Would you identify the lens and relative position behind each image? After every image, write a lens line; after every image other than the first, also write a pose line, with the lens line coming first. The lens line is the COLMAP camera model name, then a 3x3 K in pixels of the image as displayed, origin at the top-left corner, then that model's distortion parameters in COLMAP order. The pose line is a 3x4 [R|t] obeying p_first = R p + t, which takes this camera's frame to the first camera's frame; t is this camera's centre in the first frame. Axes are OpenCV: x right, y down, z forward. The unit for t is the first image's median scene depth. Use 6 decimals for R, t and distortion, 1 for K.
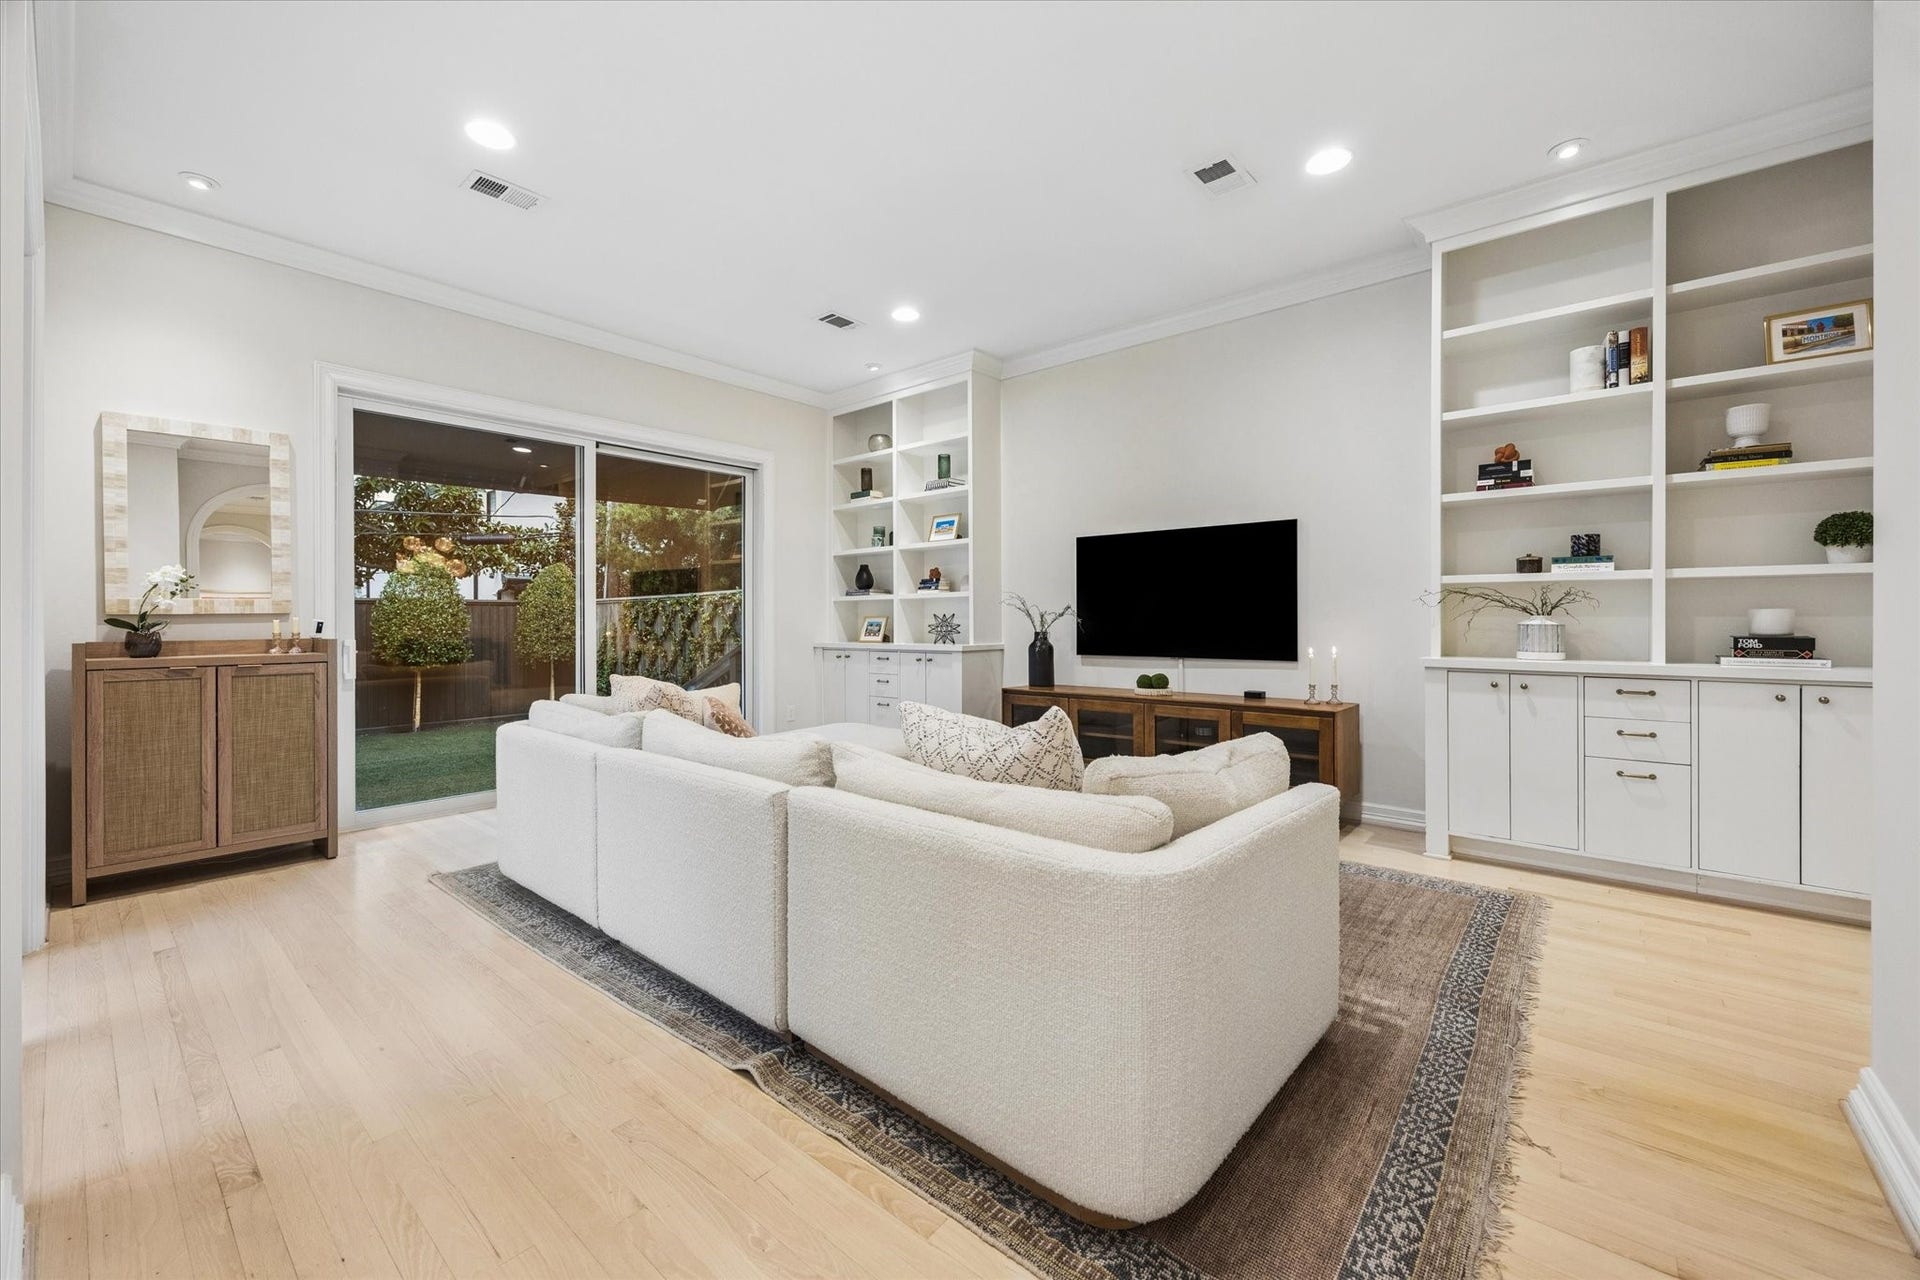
lens RADIAL K [[764.9, 0, 952.0], [0, 764.9, 614.7], [0, 0, 1]] dist [0.010088, -0.000040]
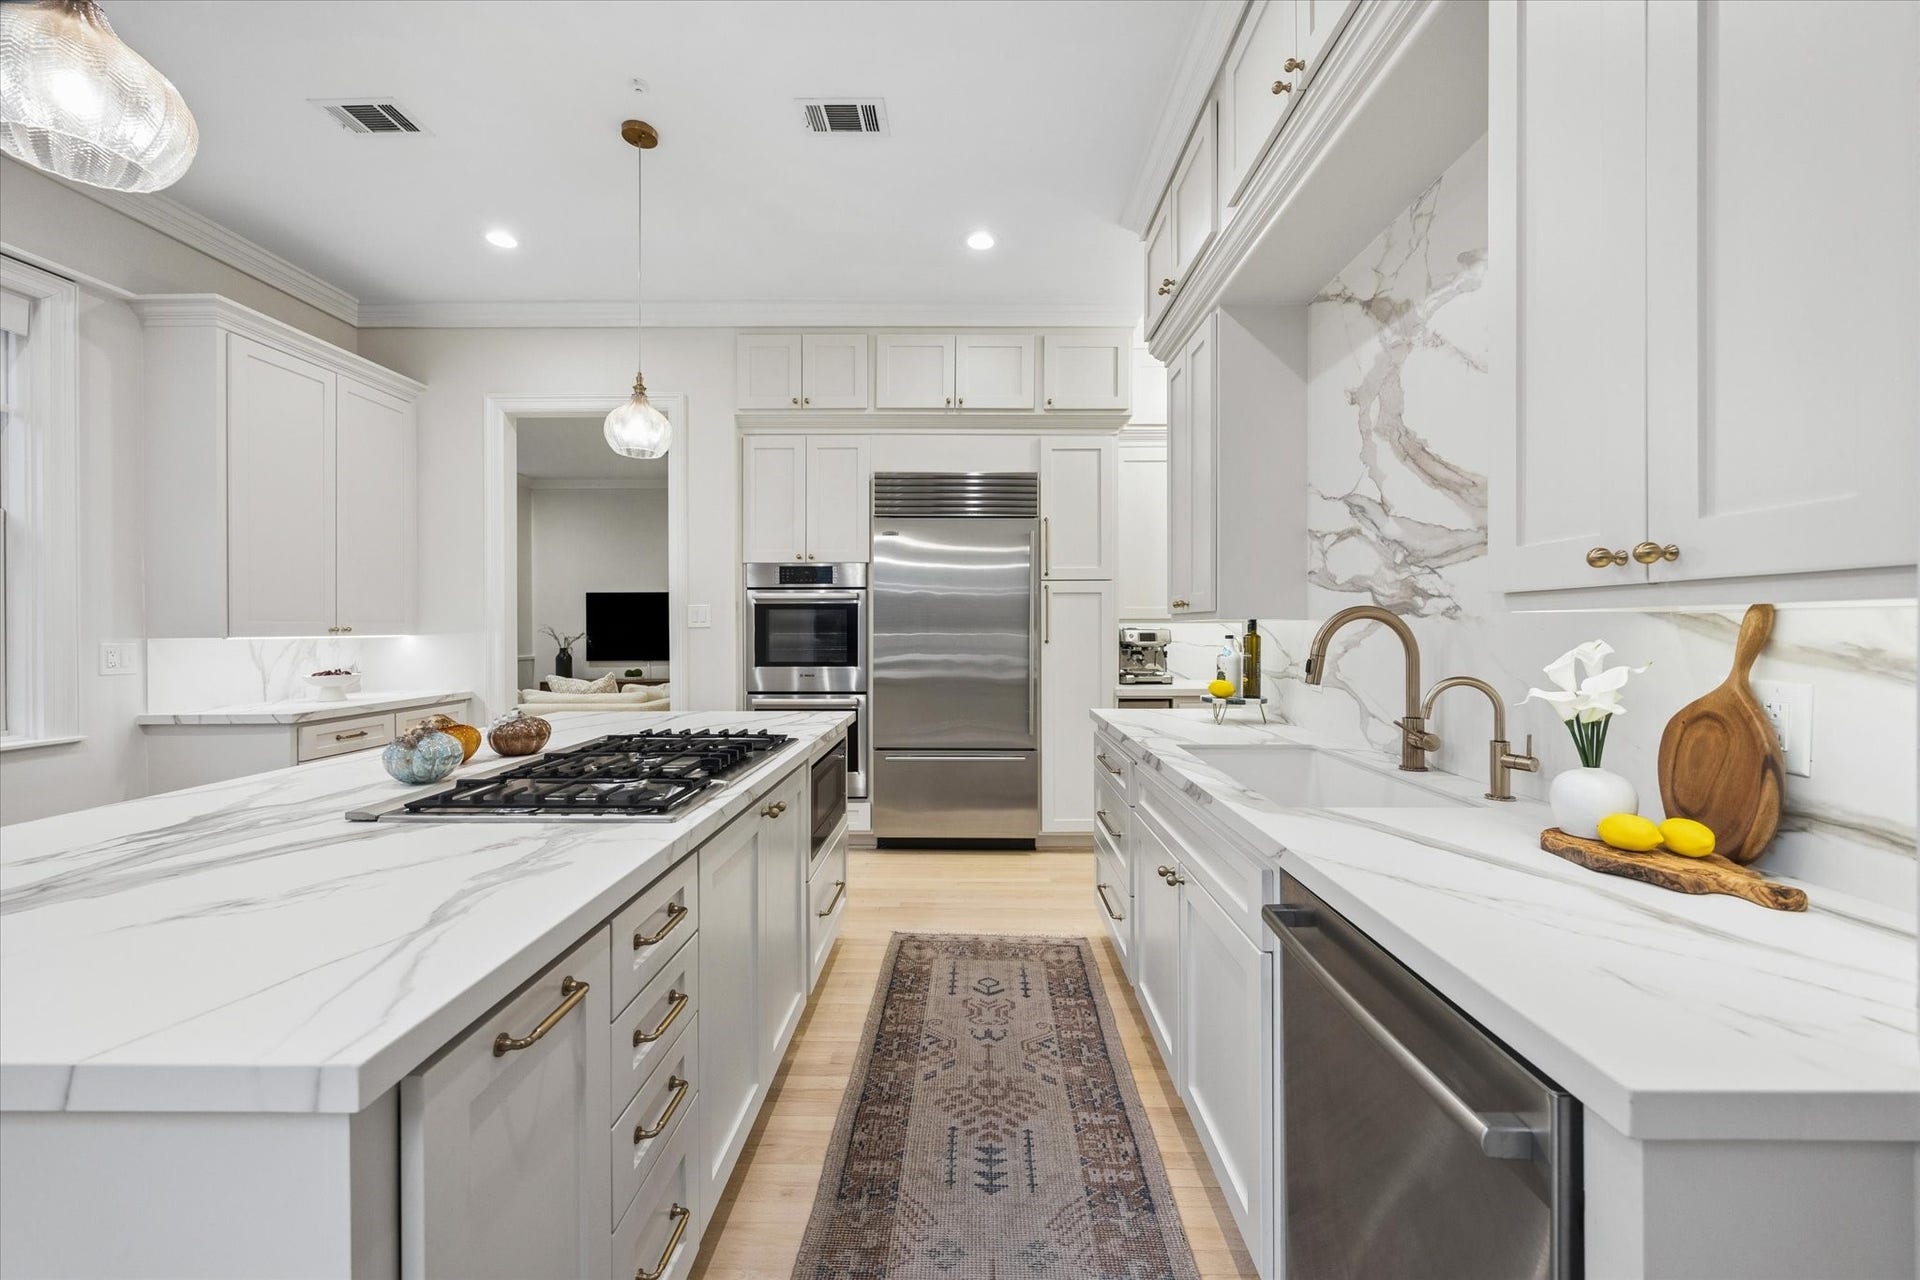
lens RADIAL K [[740.9, 0, 959.8], [0, 740.9, 631.0], [0, 0, 1]] dist [-0.000850, -0.000174]
pose [[0.764539, 0.003313, 0.644569, -0.415322], [-0.004912, 0.999988, 0.000687, -0.032376], [-0.644559, -0.003691, 0.764546, -1.263153]]
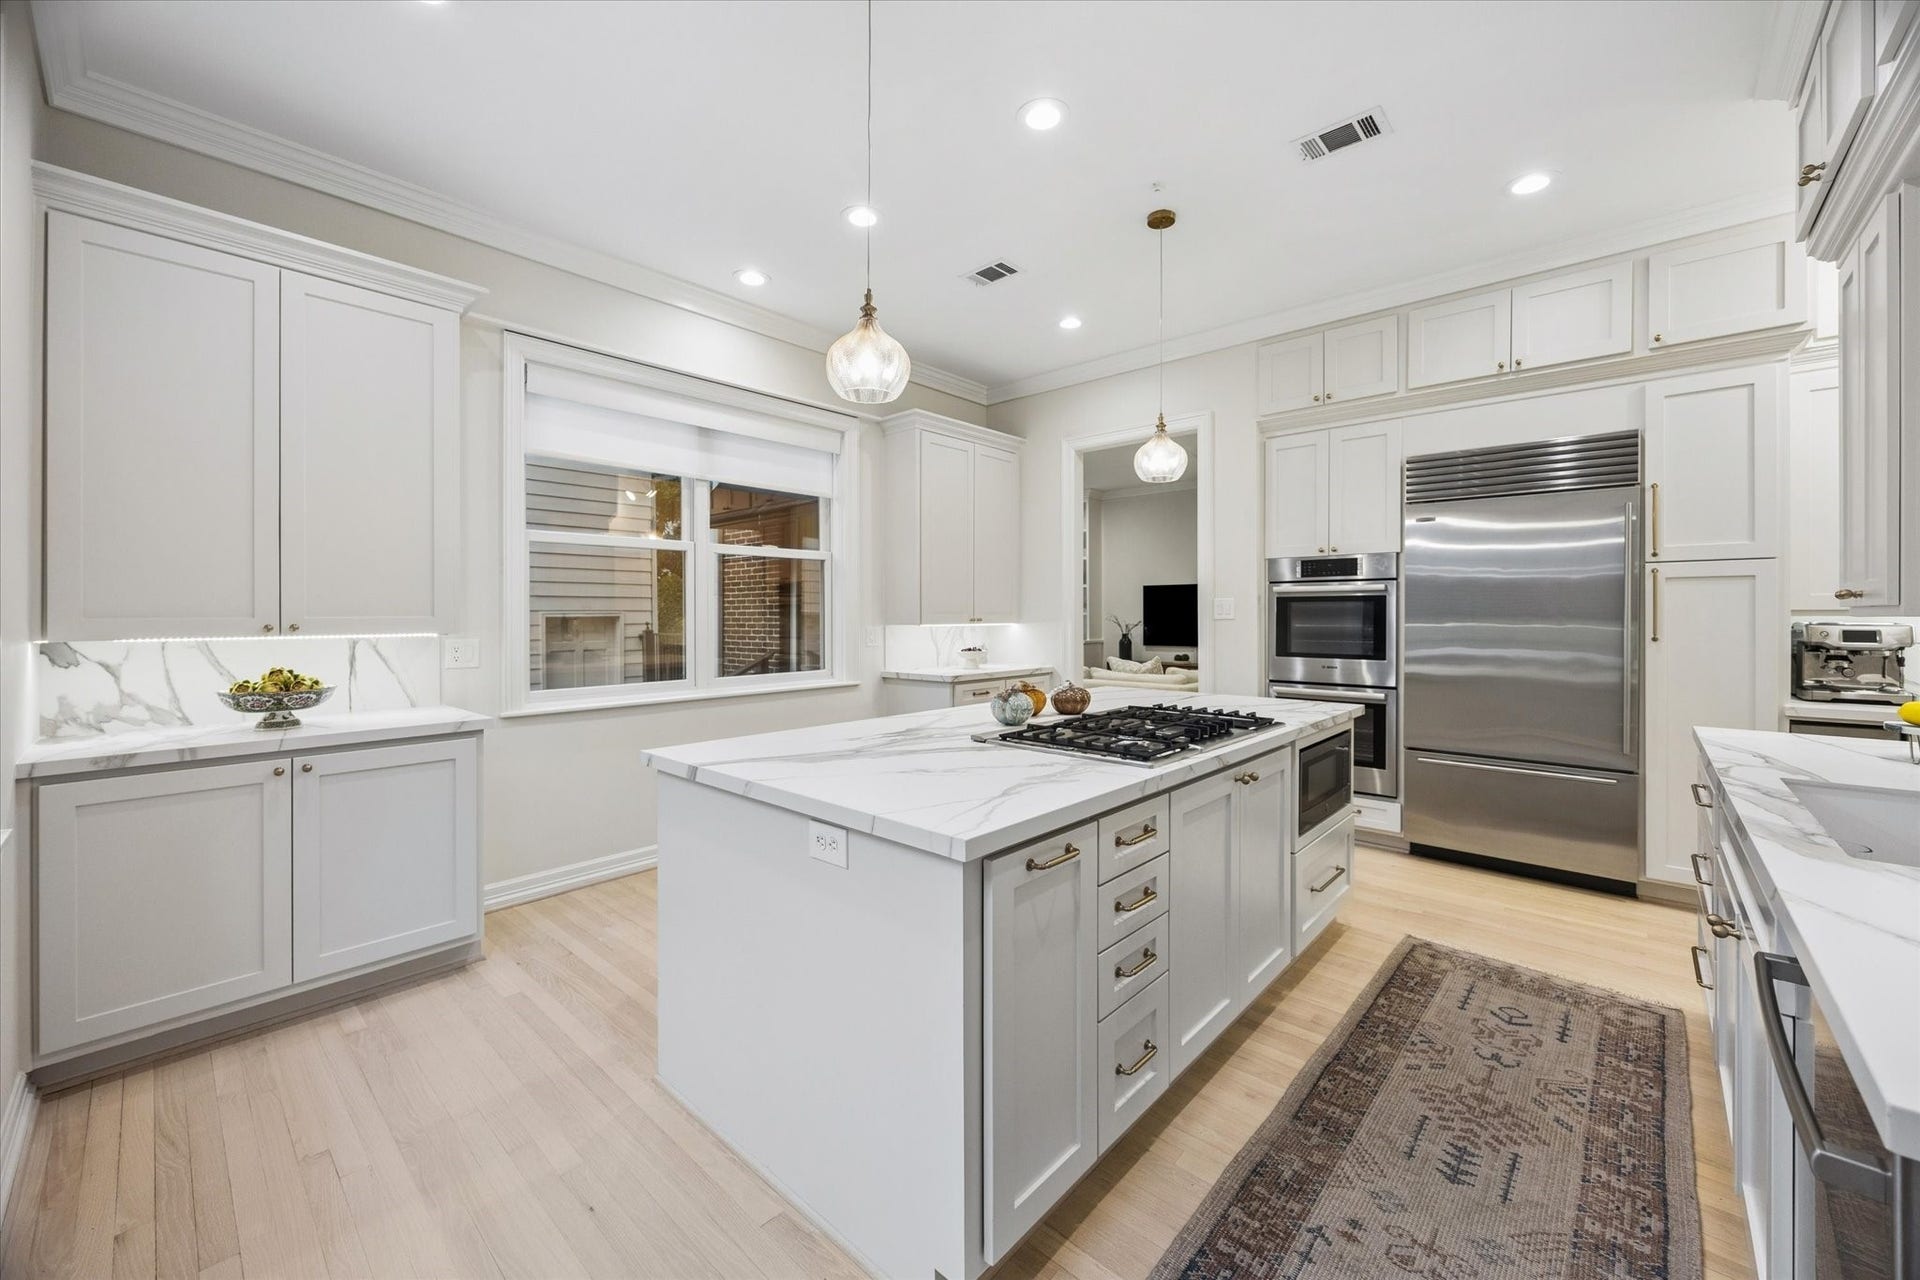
lens RADIAL K [[736.1, 0, 959.6], [0, 736.1, 619.1], [0, 0, 1]] dist [-0.000802, -0.000074]
pose [[0.999660, 0.006941, -0.025145, -0.405418], [-0.006745, 0.999946, 0.007874, -0.042306], [0.025198, -0.007702, 0.999653, -1.404744]]
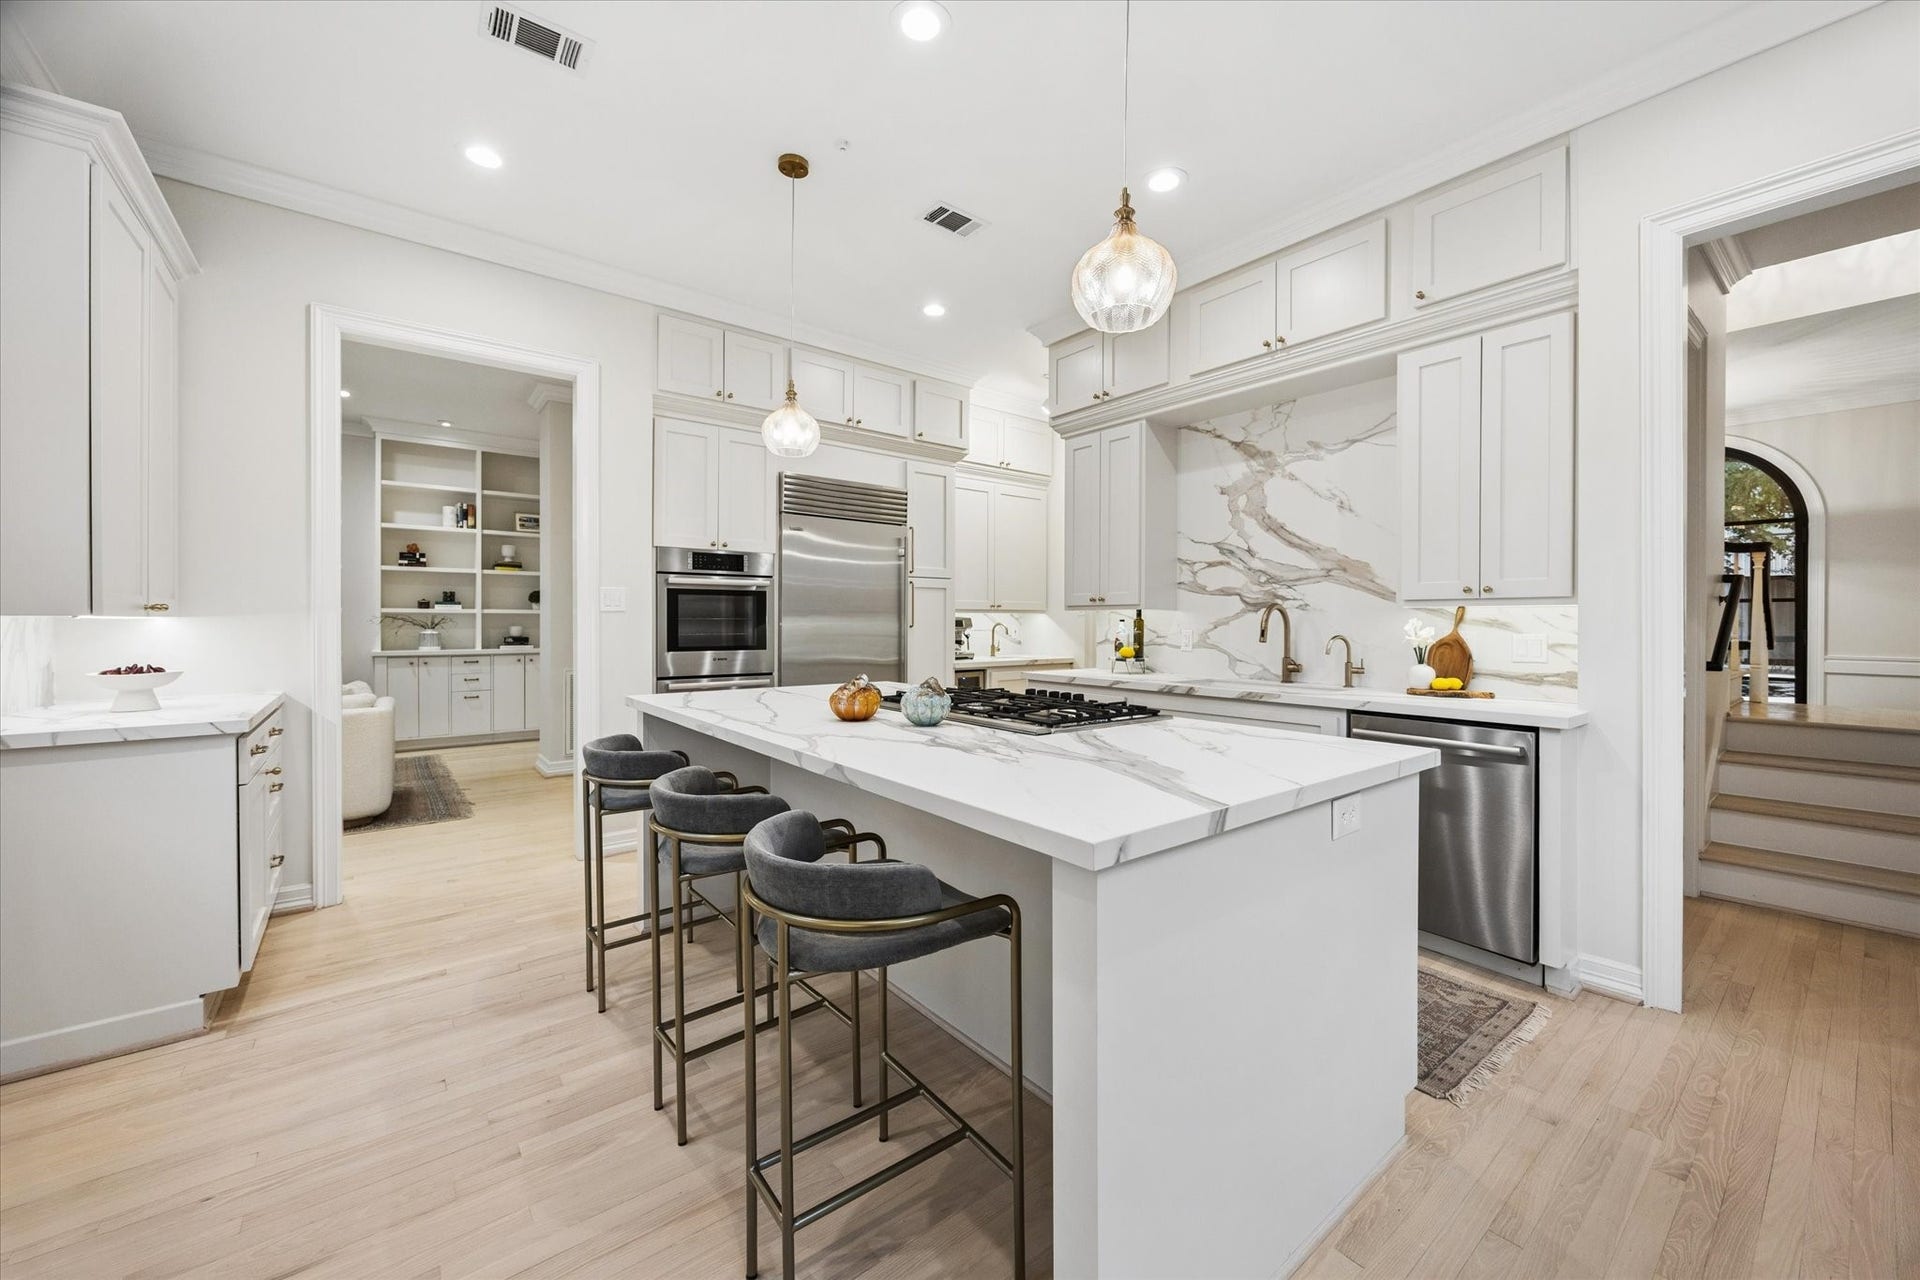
lens RADIAL K [[740.9, 0, 959.8], [0, 740.9, 631.0], [0, 0, 1]] dist [-0.000850, -0.000174]
pose [[0.188960, -0.006022, 0.981966, -0.970438], [-0.005847, 0.999957, 0.007257, -0.016994], [-0.981967, -0.007113, 0.188916, -0.821308]]
